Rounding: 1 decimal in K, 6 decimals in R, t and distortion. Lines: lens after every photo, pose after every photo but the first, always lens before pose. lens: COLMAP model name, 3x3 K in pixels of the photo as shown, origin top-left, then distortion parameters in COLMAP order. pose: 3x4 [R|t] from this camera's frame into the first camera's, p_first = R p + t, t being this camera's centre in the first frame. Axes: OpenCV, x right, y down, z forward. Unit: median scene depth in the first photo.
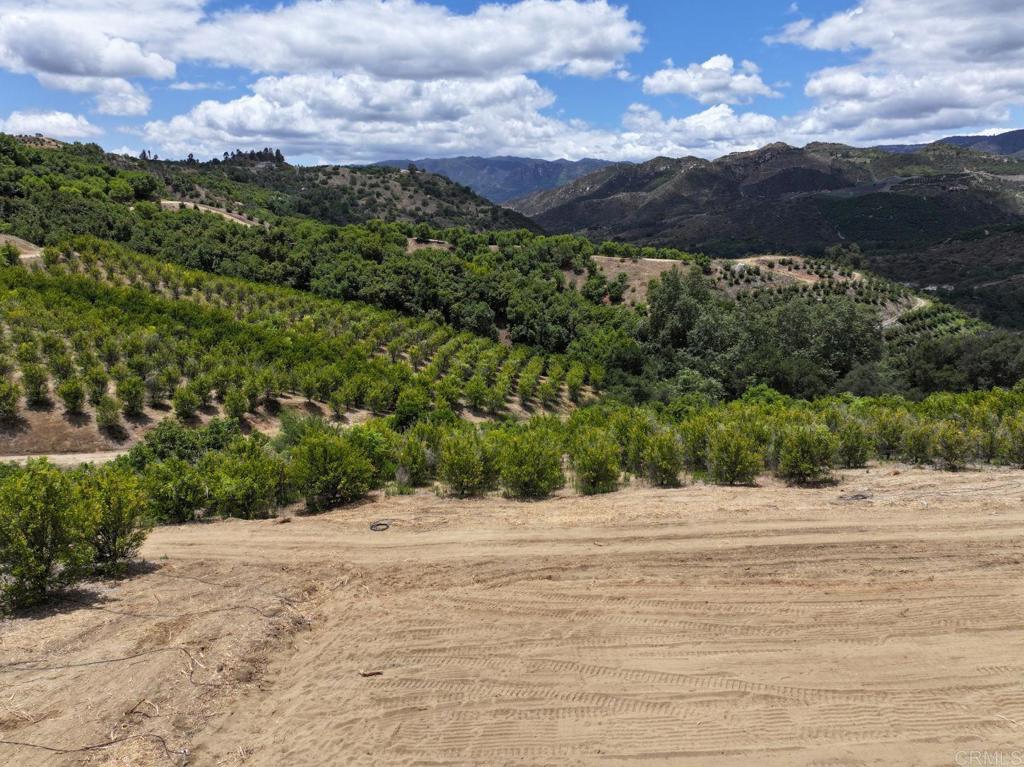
lens RADIAL K [[721.0, 0, 511.6], [0, 721.0, 382.5], [0, 0, 1]] dist [-0.010476, 0.033393]
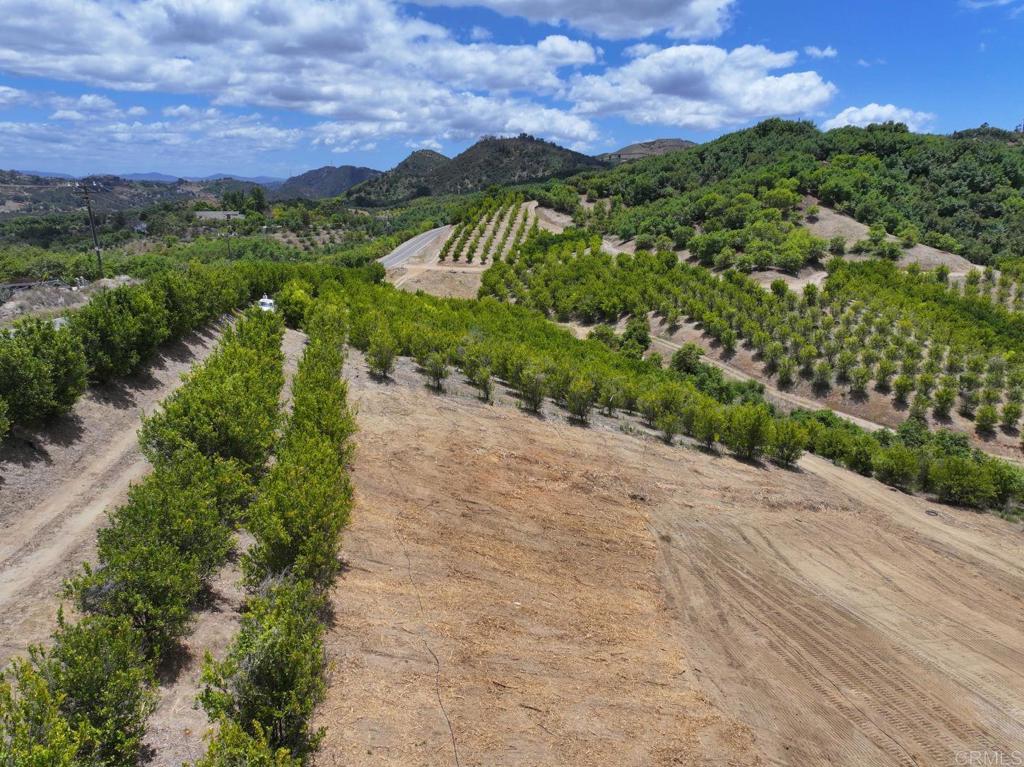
lens RADIAL K [[721.0, 0, 511.3], [0, 721.0, 385.4], [0, 0, 1]] dist [-0.010476, 0.033393]
pose [[0.332439, 0.259932, -0.906598, 0.230215], [-0.238245, 0.953239, 0.185943, -0.037699], [0.912537, 0.154178, 0.378821, -0.130384]]
